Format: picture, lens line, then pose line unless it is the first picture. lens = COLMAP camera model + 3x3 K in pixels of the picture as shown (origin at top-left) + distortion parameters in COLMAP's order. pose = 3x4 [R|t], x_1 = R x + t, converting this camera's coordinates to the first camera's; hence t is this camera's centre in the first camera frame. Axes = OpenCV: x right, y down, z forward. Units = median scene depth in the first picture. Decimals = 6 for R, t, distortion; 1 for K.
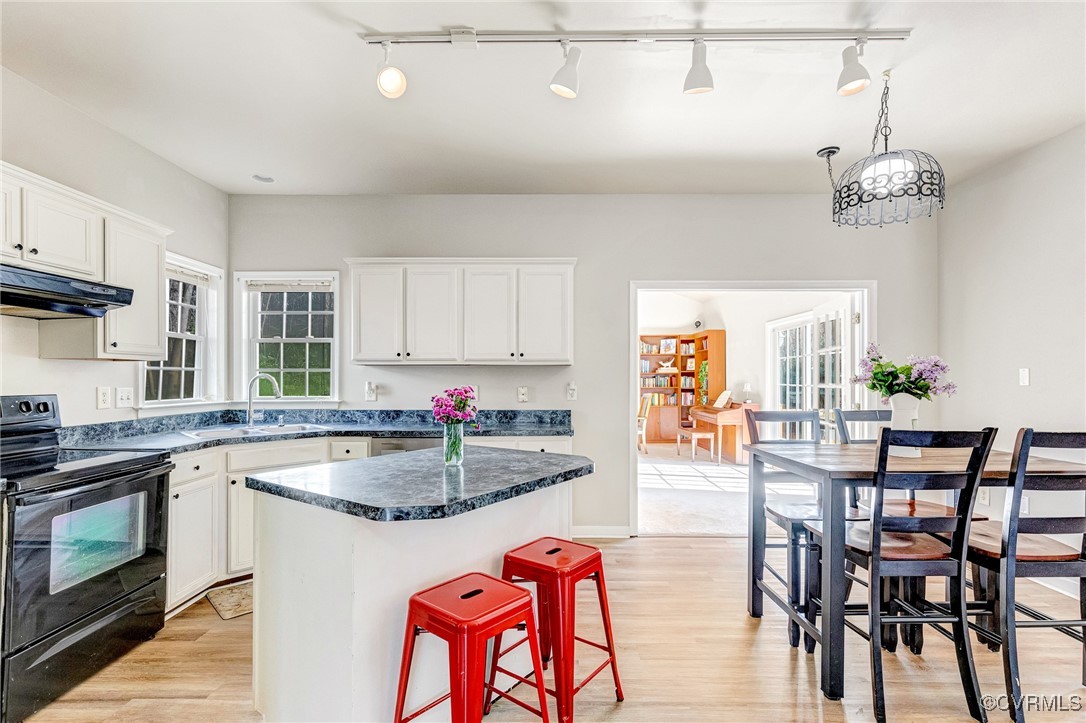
lens RADIAL K [[518.6, 0, 542.3], [0, 518.6, 371.9], [0, 0, 1]] dist [0.014064, -0.003473]
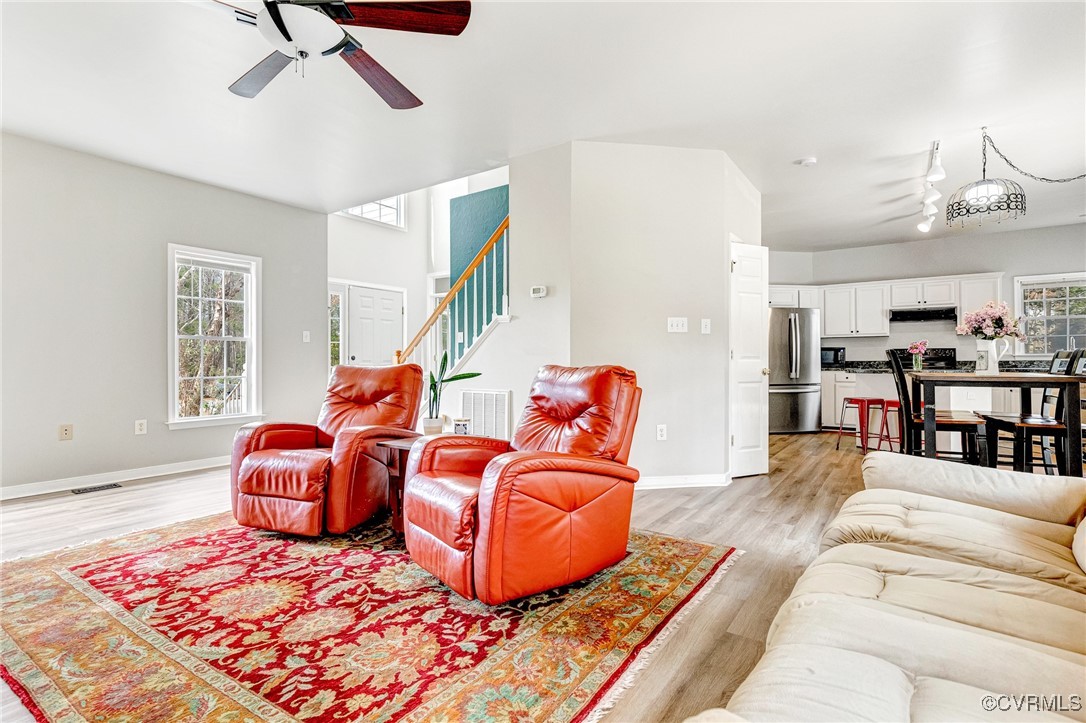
lens RADIAL K [[518.6, 0, 544.9], [0, 518.6, 361.6], [0, 0, 1]] dist [0.014064, -0.003473]
pose [[-0.541521, -0.000576, -0.840687, 1.776026], [0.009309, 0.999934, -0.006681, 0.079135], [0.840635, -0.011444, -0.541481, 0.473332]]
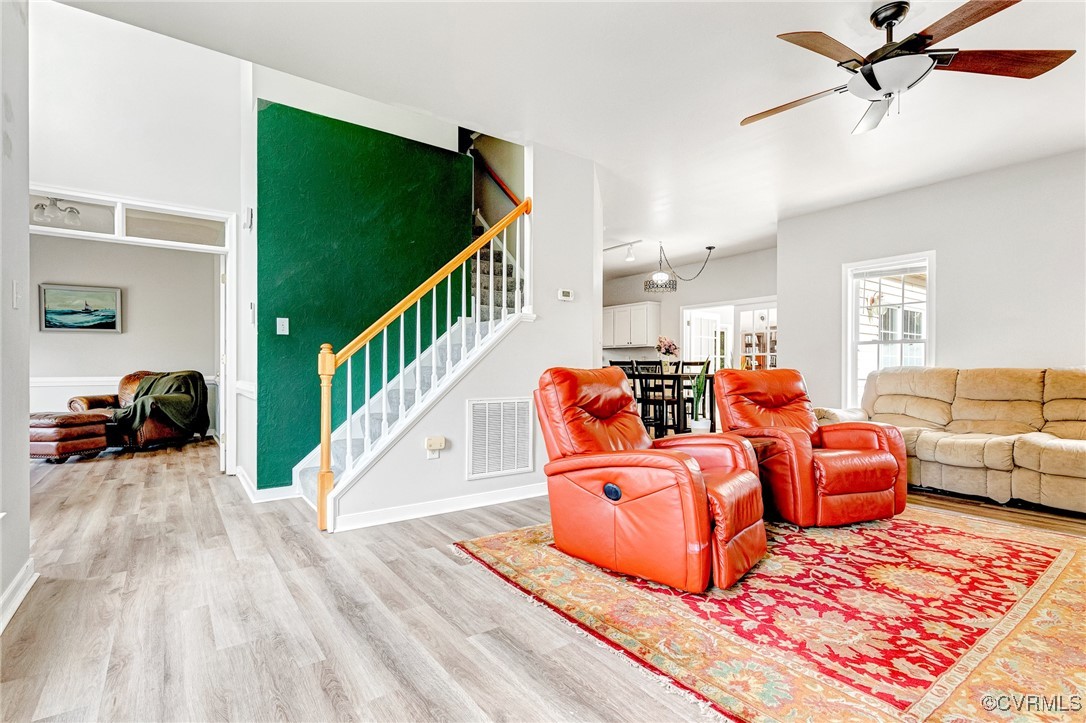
lens RADIAL K [[518.6, 0, 534.8], [0, 518.6, 380.1], [0, 0, 1]] dist [0.014064, -0.003473]
pose [[0.609997, 0.020708, -0.792133, 1.676443], [0.003271, 0.999584, 0.028650, 0.070351], [0.792397, -0.020067, 0.609675, -0.930209]]
